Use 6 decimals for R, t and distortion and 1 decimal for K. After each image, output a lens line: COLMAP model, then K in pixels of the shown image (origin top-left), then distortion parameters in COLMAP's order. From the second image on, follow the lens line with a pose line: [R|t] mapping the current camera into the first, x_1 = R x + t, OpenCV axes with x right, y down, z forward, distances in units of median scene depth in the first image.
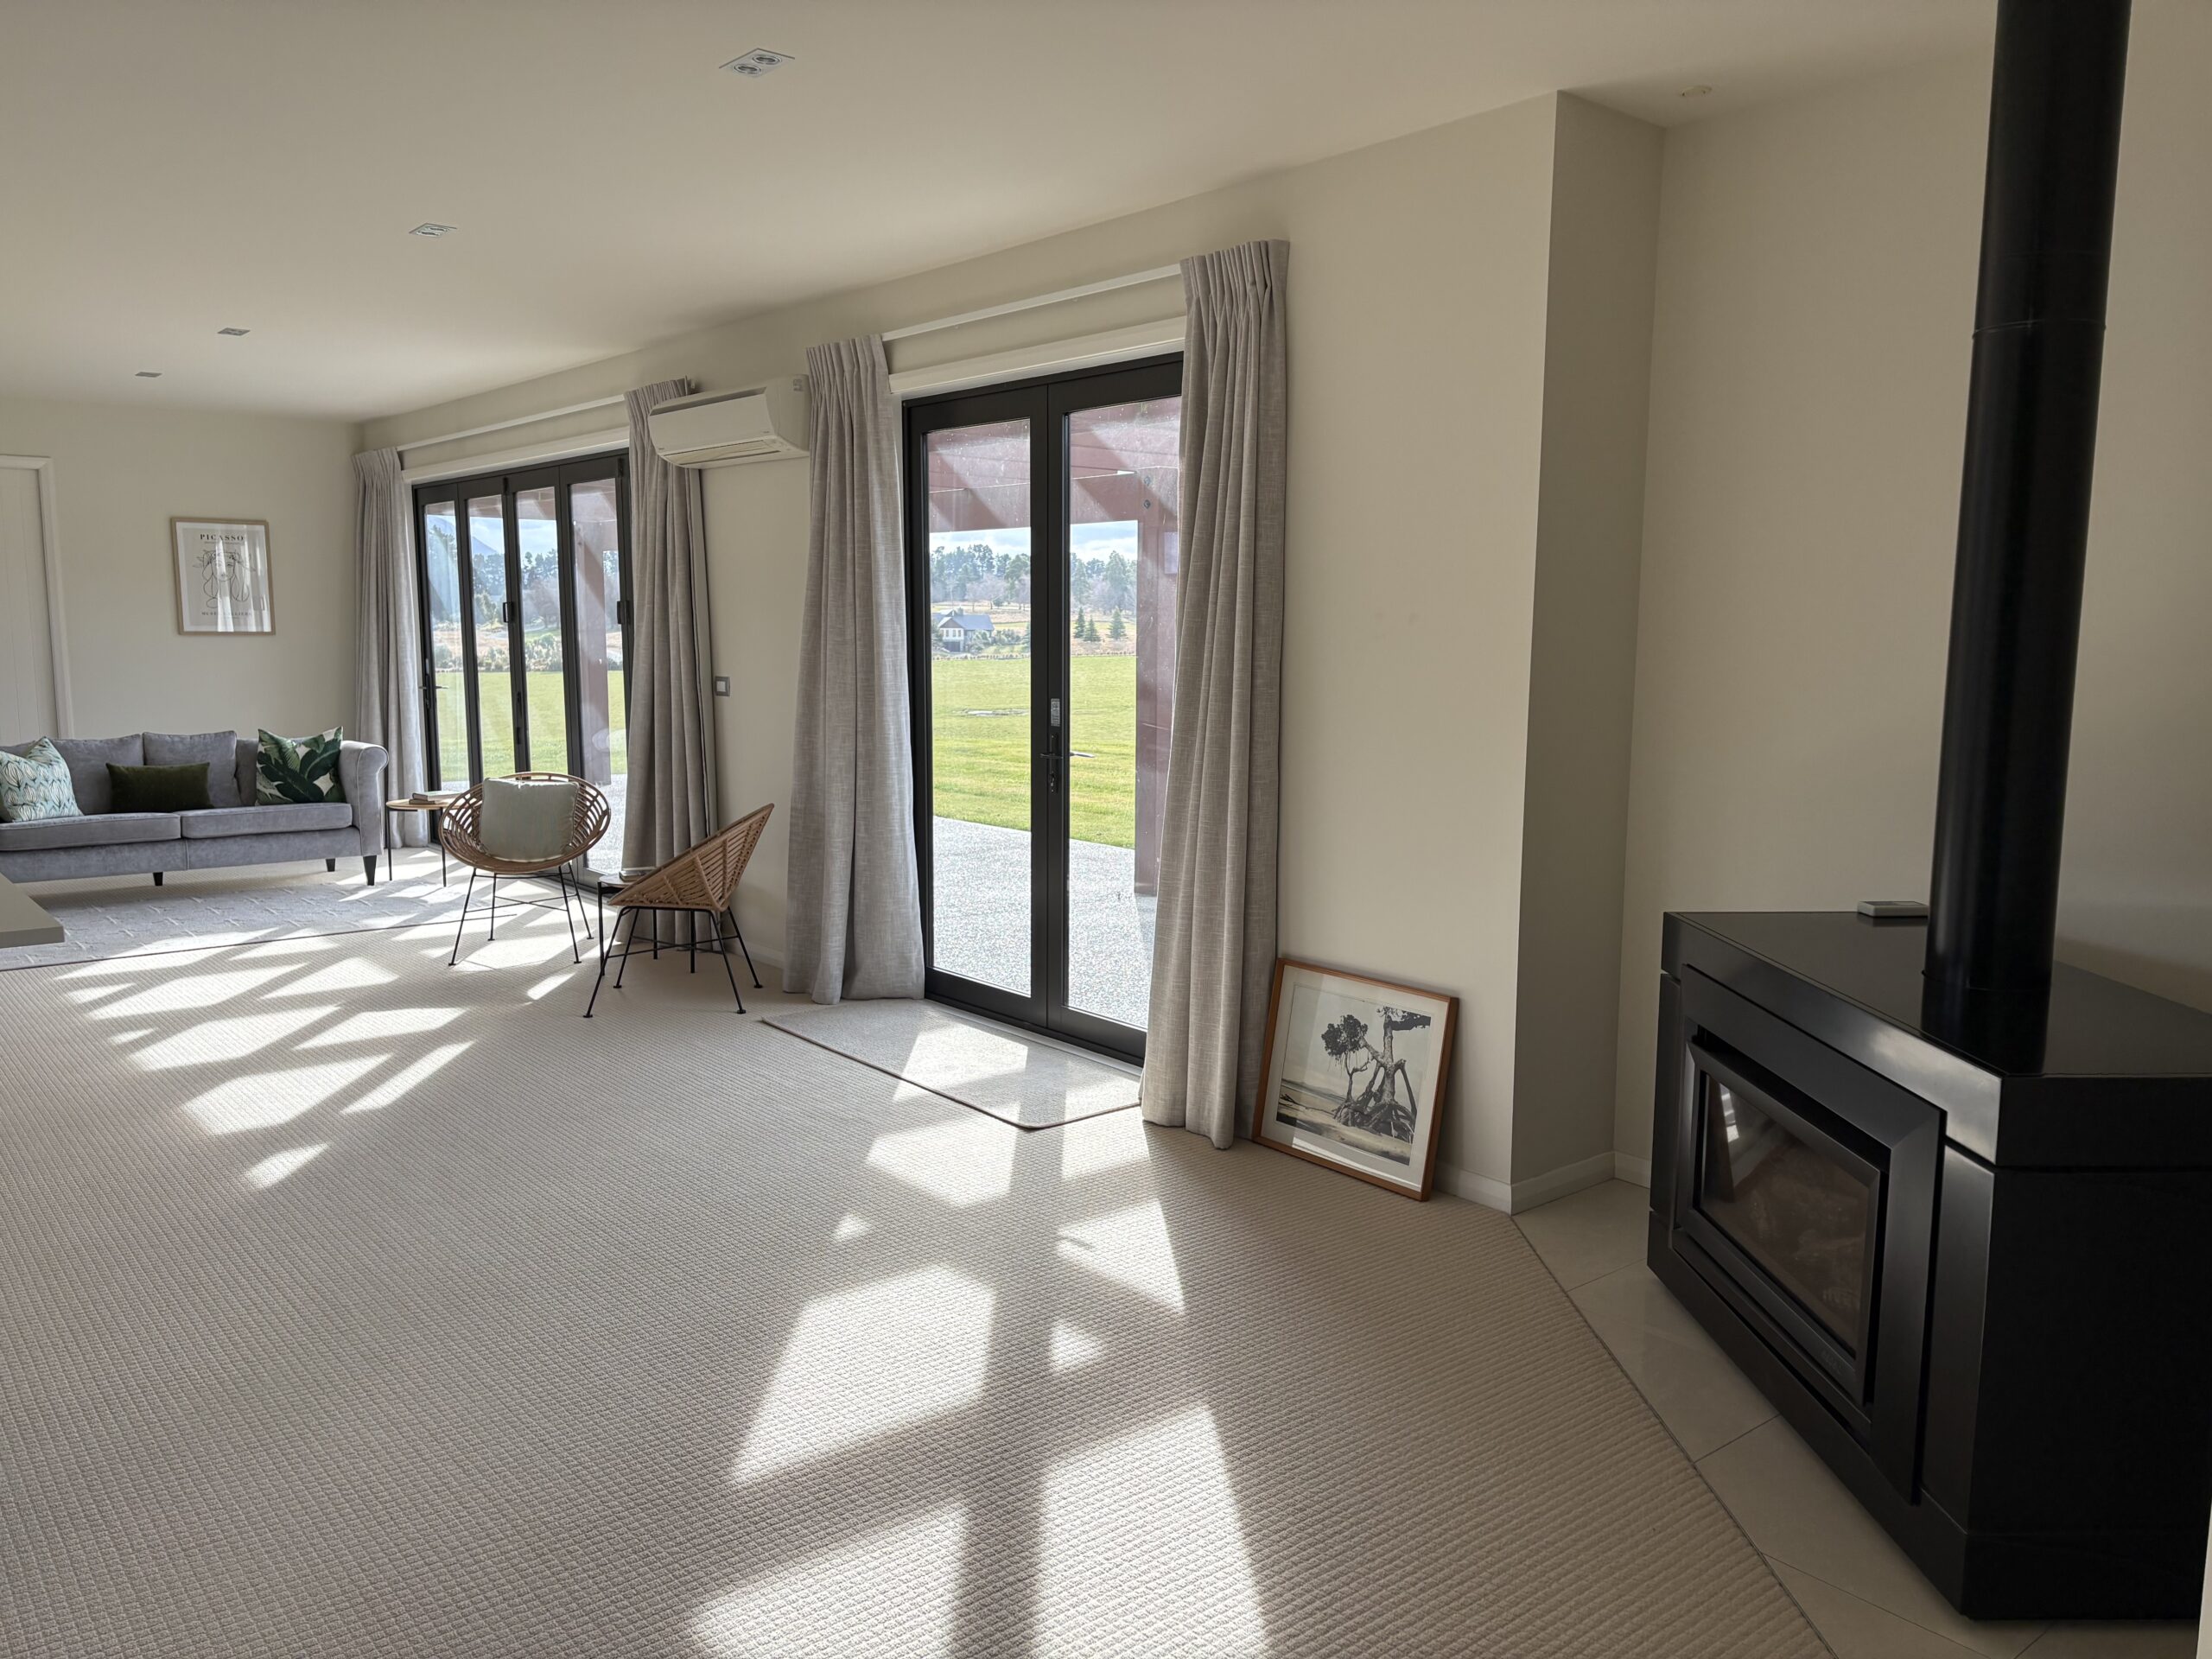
lens RADIAL K [[1677.0, 0, 1108.1], [0, 1677.0, 840.8], [0, 0, 1]] dist [0.060897, -0.065034]
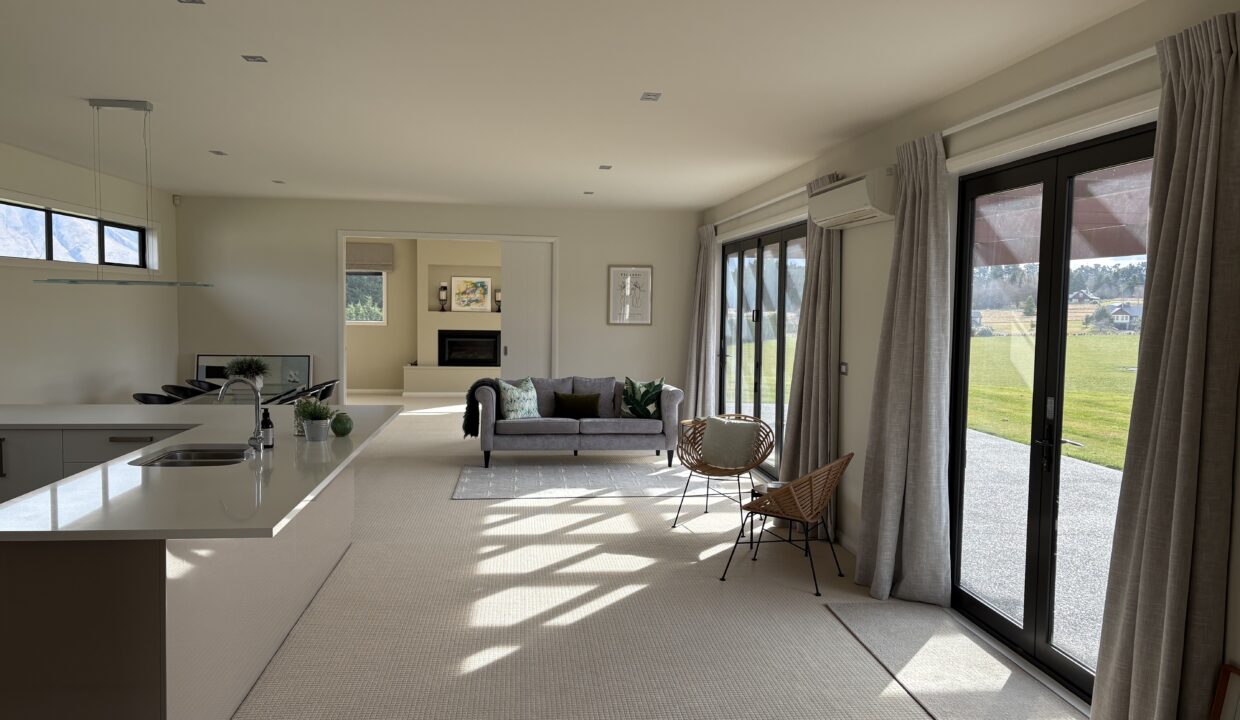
lens RADIAL K [[938.2, 0, 587.5], [0, 938.2, 356.3], [0, 0, 1]] dist [0.039707, -0.033193]
pose [[0.822442, 0.036745, -0.567661, 0.075629], [-0.081745, 0.995189, -0.054014, -0.043401], [0.562945, 0.090827, 0.821488, 0.188864]]
